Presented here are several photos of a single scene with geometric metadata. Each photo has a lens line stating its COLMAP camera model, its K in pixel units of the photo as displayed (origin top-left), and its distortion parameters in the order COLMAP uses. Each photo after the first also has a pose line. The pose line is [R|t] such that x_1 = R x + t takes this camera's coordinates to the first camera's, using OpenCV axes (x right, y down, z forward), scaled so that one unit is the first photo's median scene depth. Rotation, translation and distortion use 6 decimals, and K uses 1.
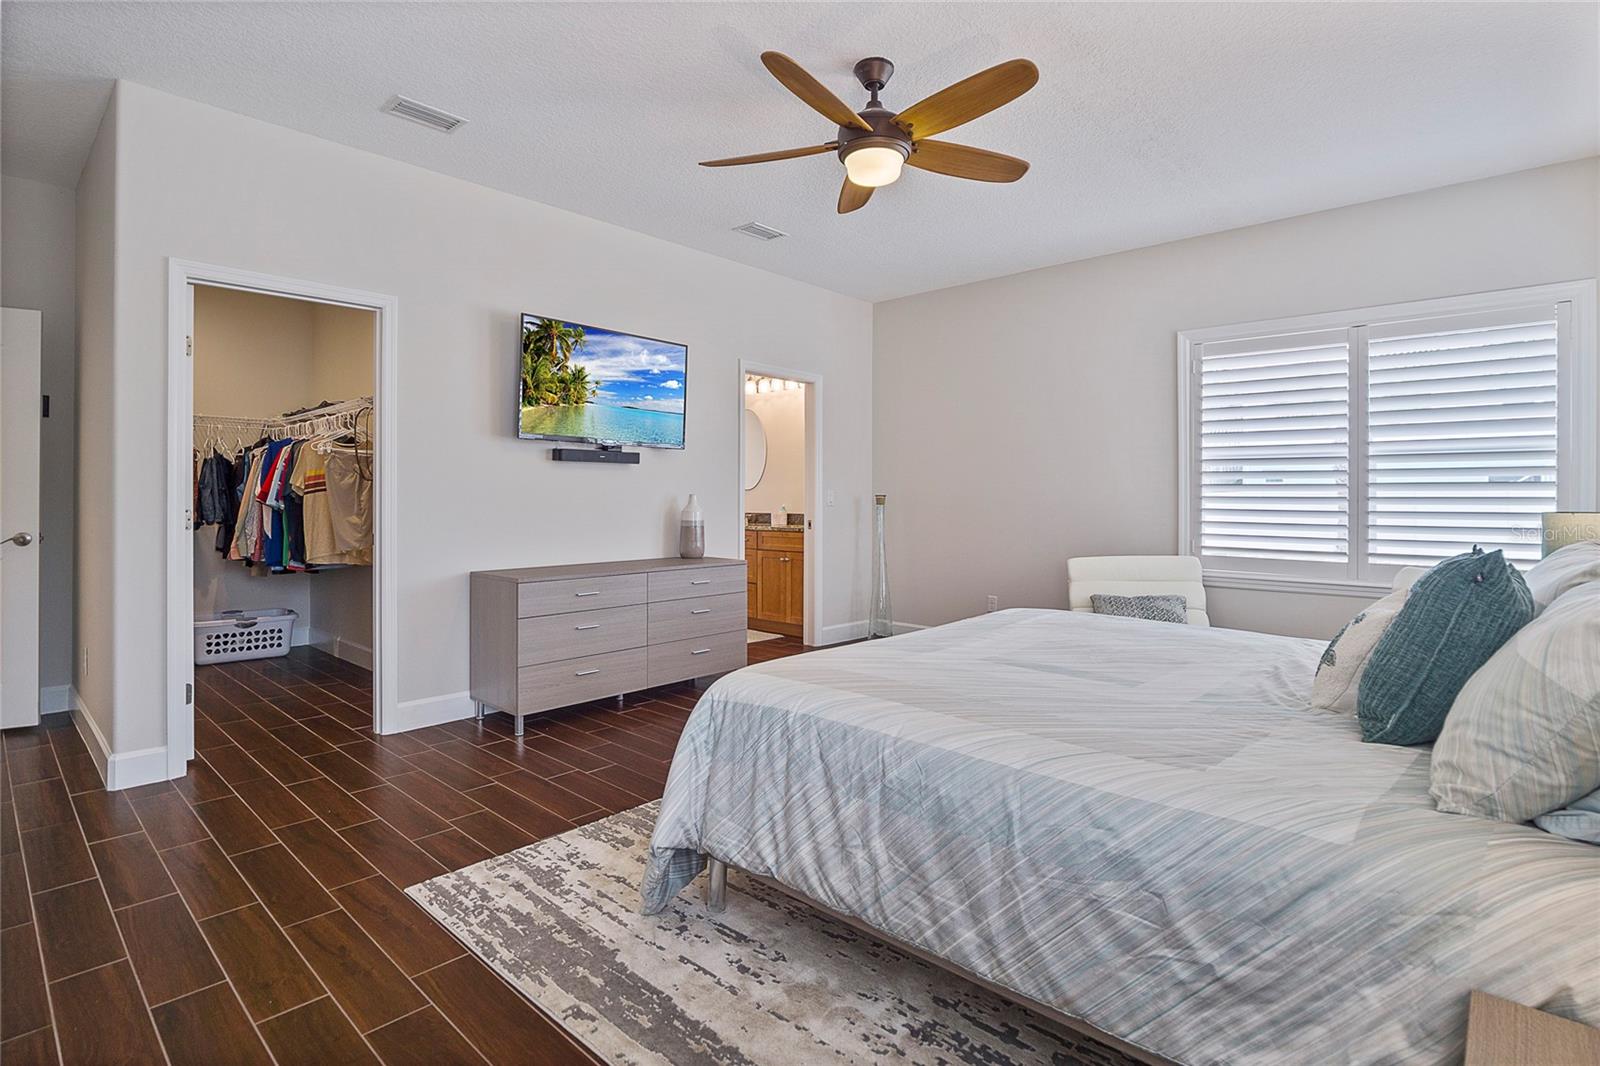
lens RADIAL K [[785.5, 0, 804.0], [0, 785.5, 518.0], [0, 0, 1]] dist [-0.008089, -0.004872]
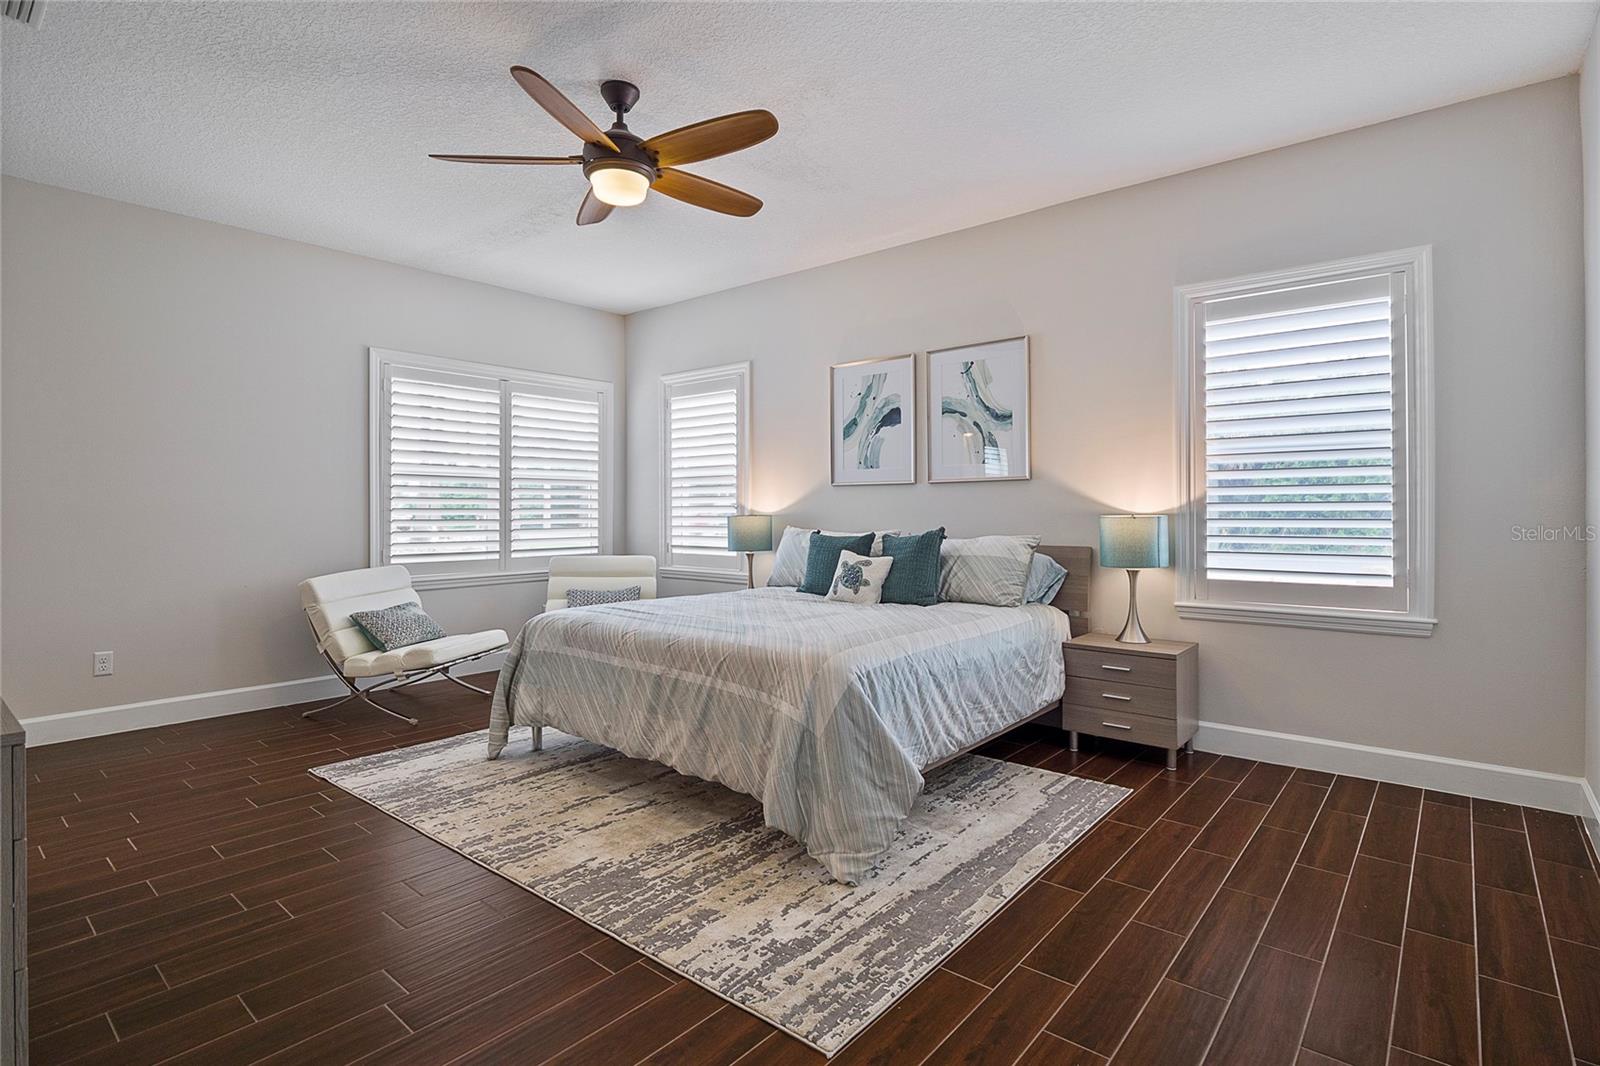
lens RADIAL K [[785.5, 0, 800.4], [0, 785.5, 525.4], [0, 0, 1]] dist [-0.008089, -0.004872]
pose [[-0.044661, -0.022318, 0.998753, -1.251014], [0.029162, 0.999295, 0.023634, -0.029465], [-0.998576, 0.030181, -0.043979, 1.074066]]
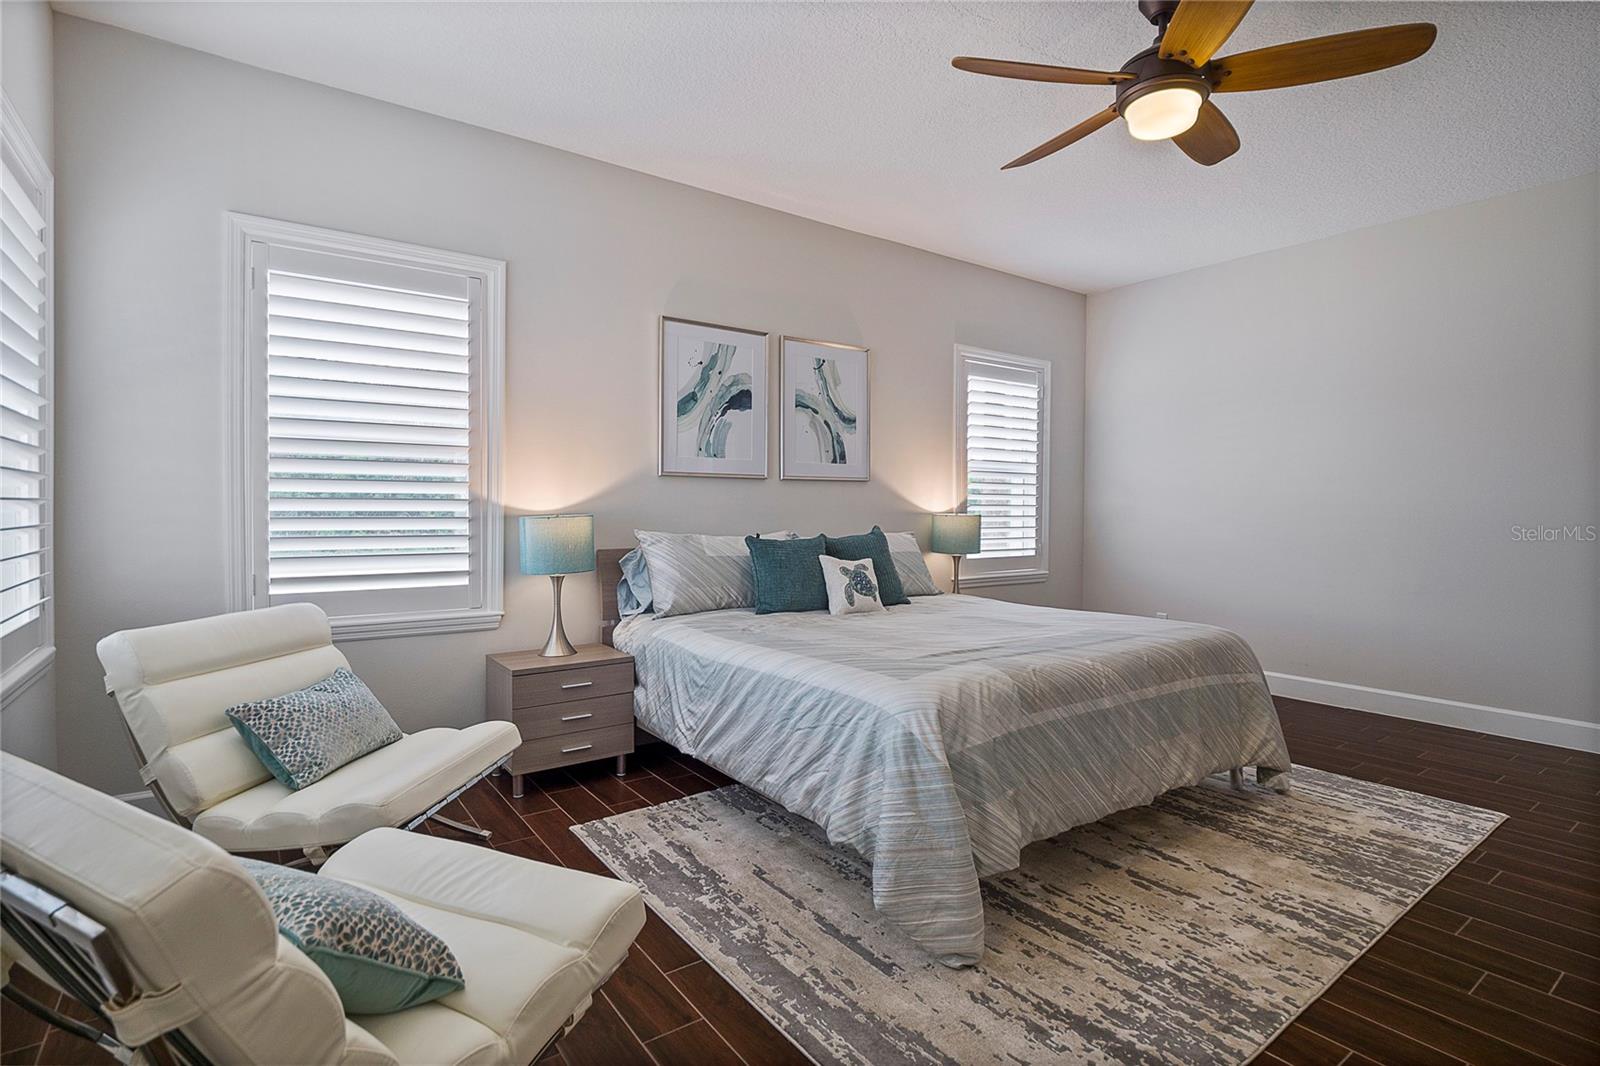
lens RADIAL K [[785.5, 0, 794.5], [0, 785.5, 534.4], [0, 0, 1]] dist [-0.008089, -0.004872]
pose [[-0.980618, -0.016444, 0.195241, 0.418711], [-0.004353, 0.998054, 0.062198, -0.067540], [-0.195884, 0.060142, -0.978781, 2.535853]]
